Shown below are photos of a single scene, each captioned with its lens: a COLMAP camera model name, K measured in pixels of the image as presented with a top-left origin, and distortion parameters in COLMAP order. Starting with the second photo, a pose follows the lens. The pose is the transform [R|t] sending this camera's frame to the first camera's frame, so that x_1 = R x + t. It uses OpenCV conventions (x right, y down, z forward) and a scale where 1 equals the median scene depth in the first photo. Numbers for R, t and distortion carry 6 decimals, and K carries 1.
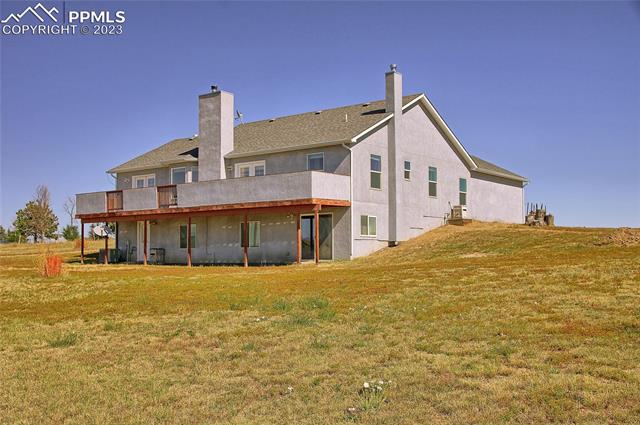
lens RADIAL K [[715.0, 0, 319.7], [0, 715.0, 212.5], [0, 0, 1]] dist [0.011345, 0.000000]
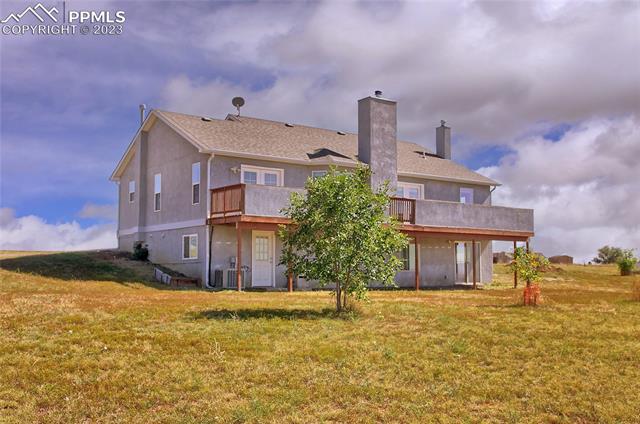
lens RADIAL K [[715.0, 0, 319.7], [0, 715.0, 212.0], [0, 0, 1]] dist [0.011345, 0.000000]
pose [[0.246923, 0.089666, 0.964878, -1.046546], [-0.059423, 0.995237, -0.077281, 0.050827], [-0.967212, -0.038253, 0.251075, 0.854137]]
